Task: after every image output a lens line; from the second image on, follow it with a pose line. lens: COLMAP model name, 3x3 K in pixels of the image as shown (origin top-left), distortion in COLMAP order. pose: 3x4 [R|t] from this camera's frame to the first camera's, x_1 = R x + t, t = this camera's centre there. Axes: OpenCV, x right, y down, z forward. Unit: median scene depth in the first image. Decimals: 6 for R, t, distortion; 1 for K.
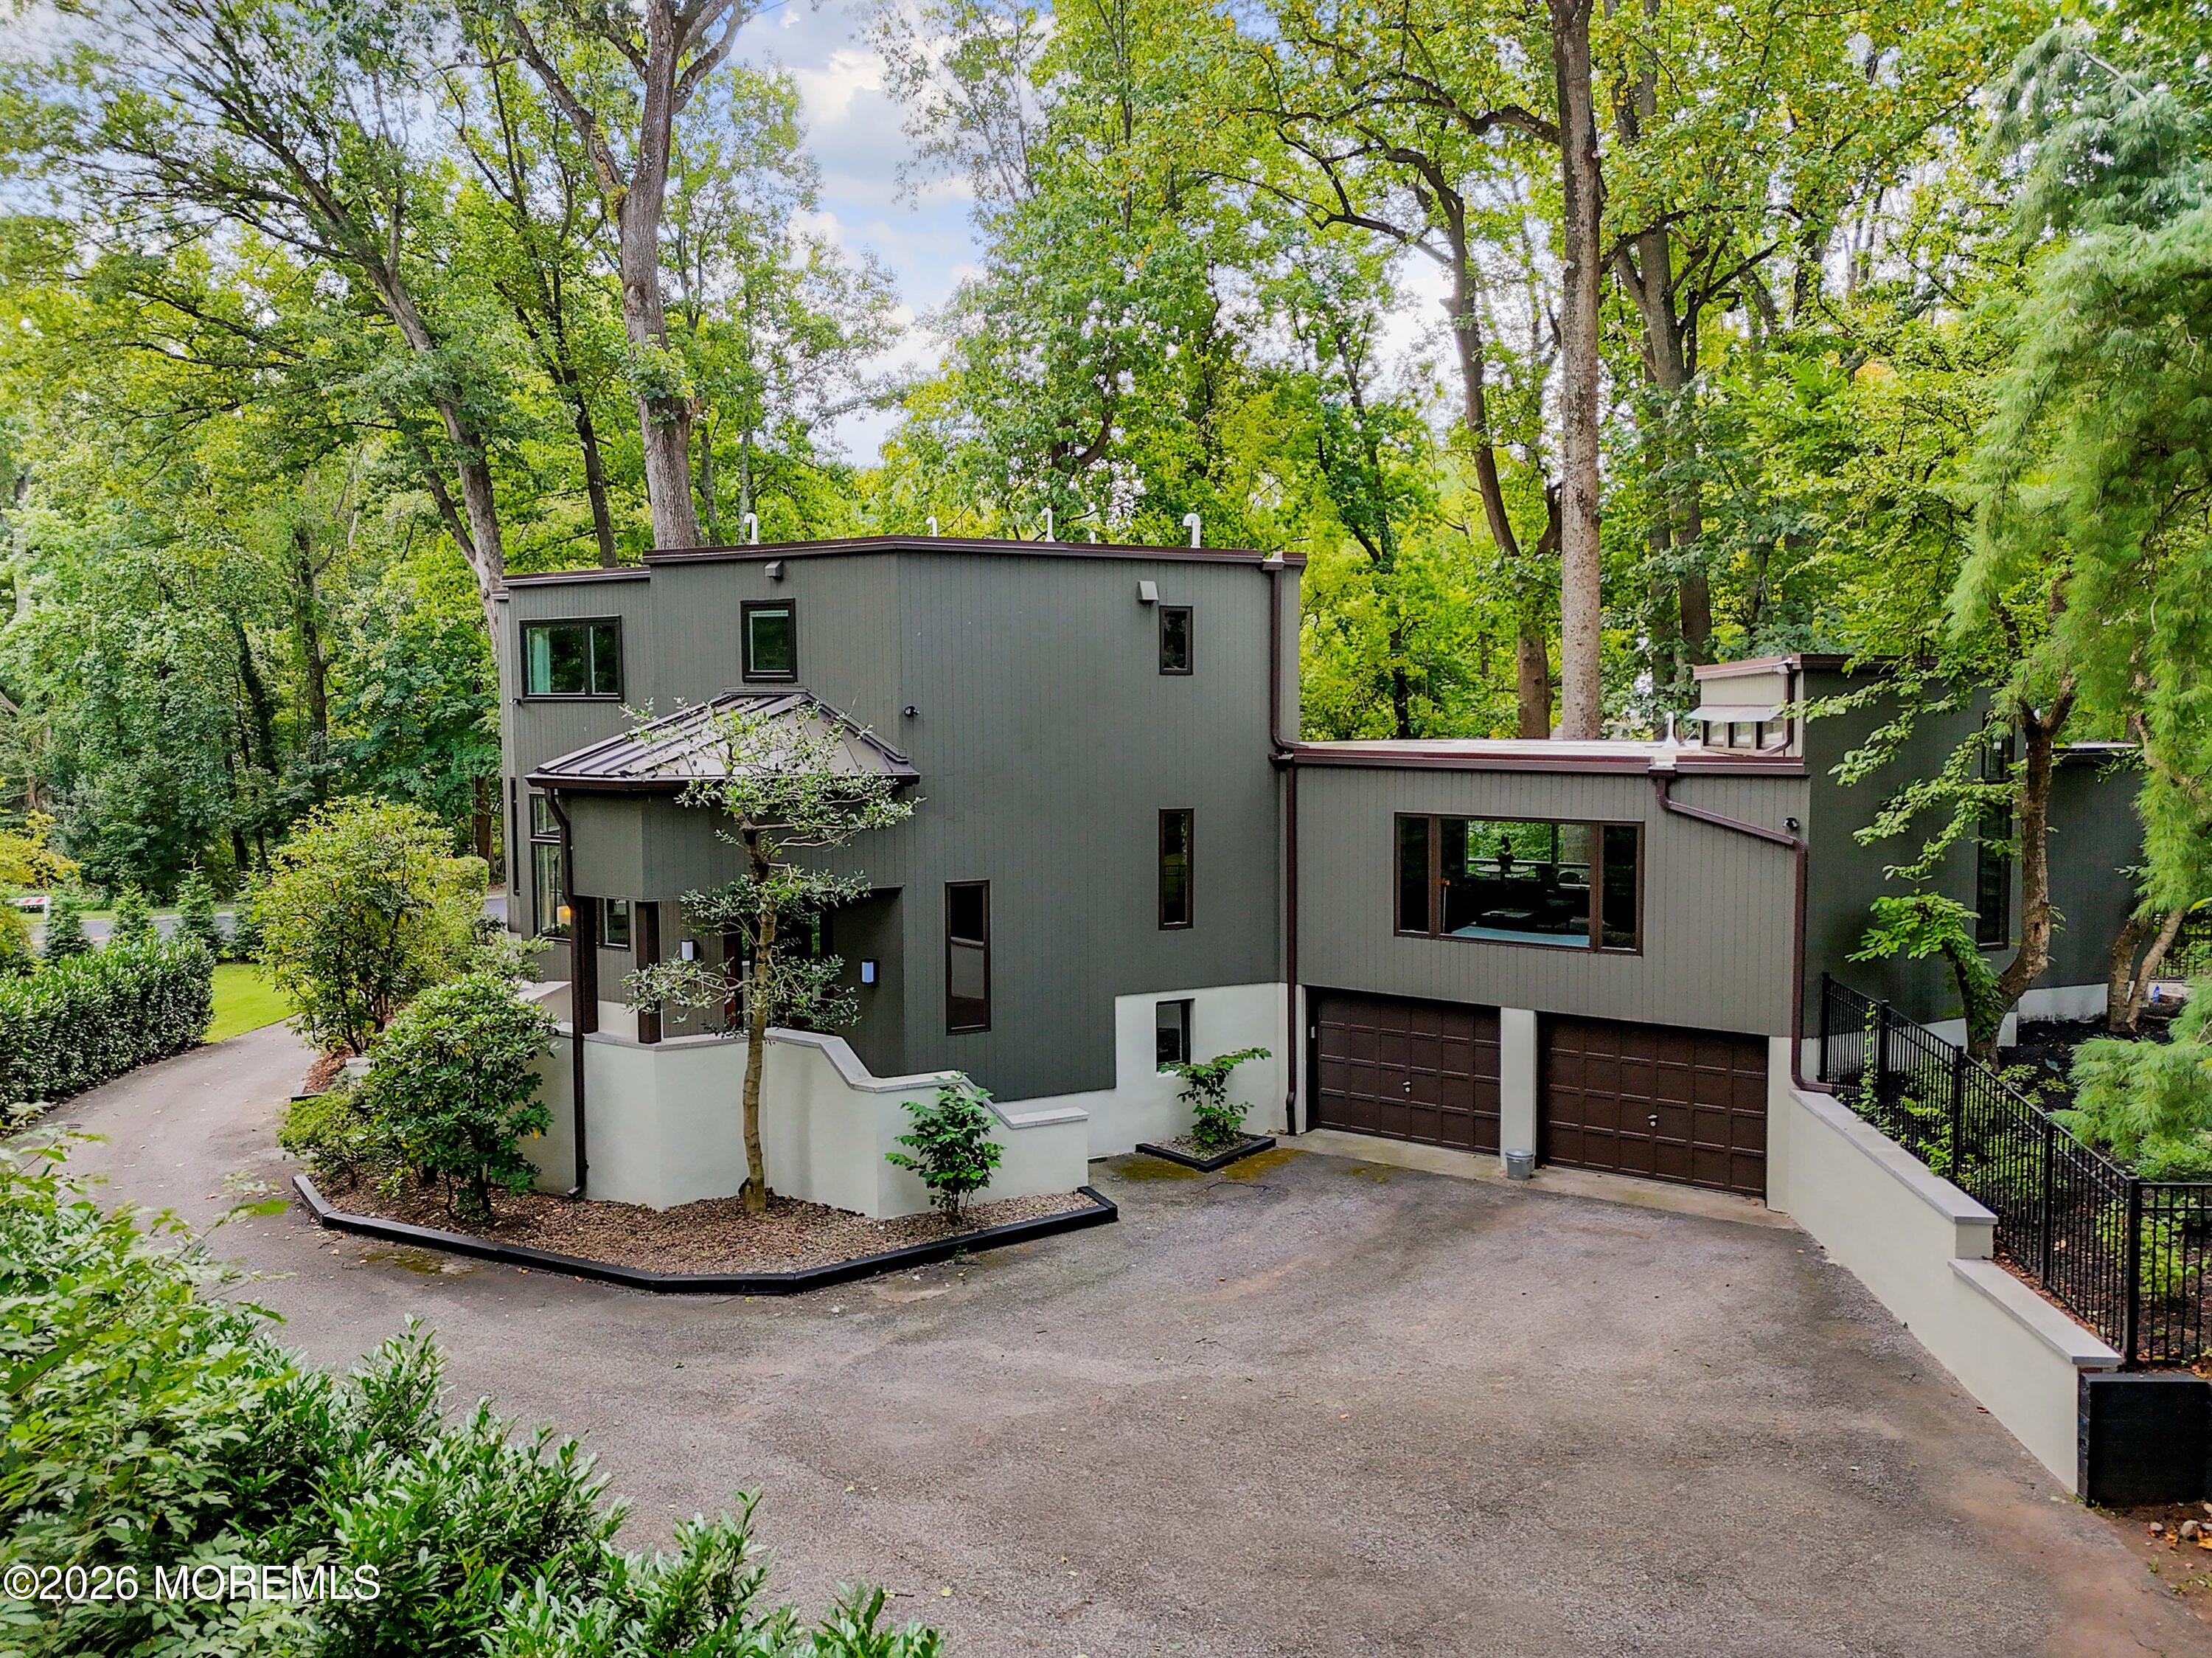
lens RADIAL K [[1542.3, 0, 1106.0], [0, 1542.3, 829.0], [0, 0, 1]] dist [0.057352, -0.033200]
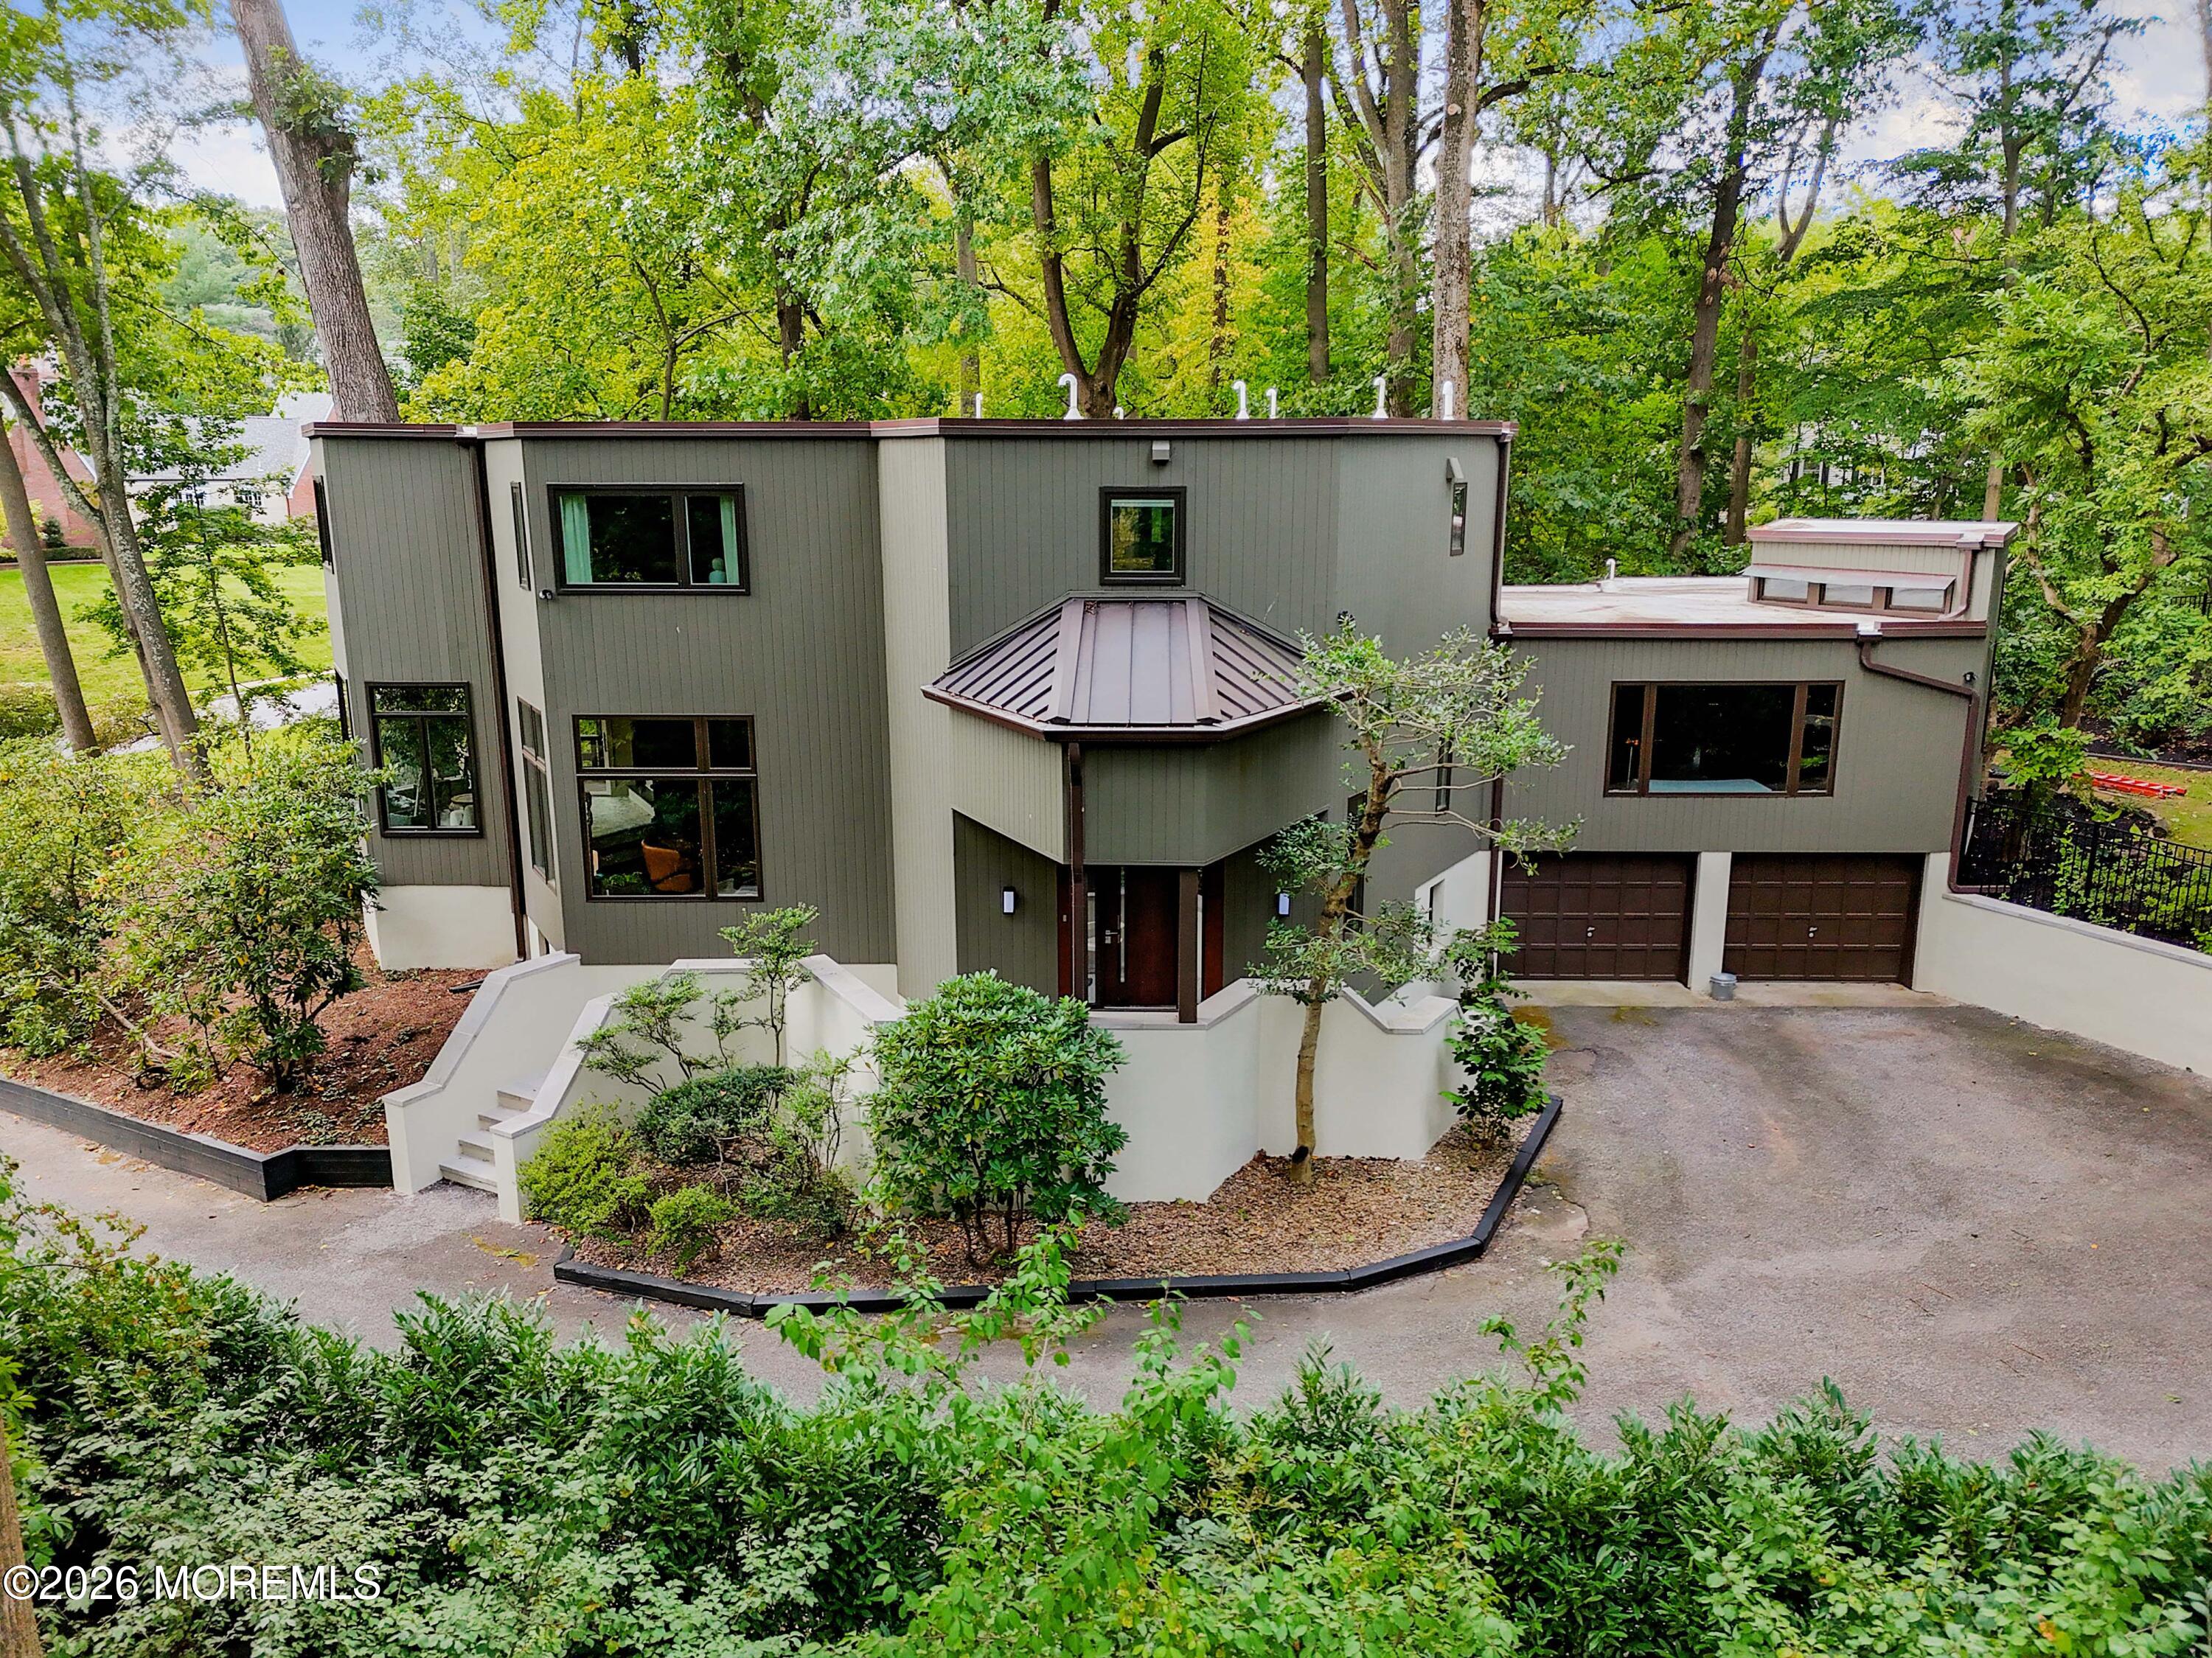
lens RADIAL K [[1542.0, 0, 1106.0], [0, 1542.0, 829.0], [0, 0, 1]] dist [0.057352, -0.033200]
pose [[0.866107, -0.115317, 0.486374, -0.685214], [0.044824, 0.987023, 0.154198, -0.096668], [-0.497844, -0.111750, 0.860037, 0.266673]]
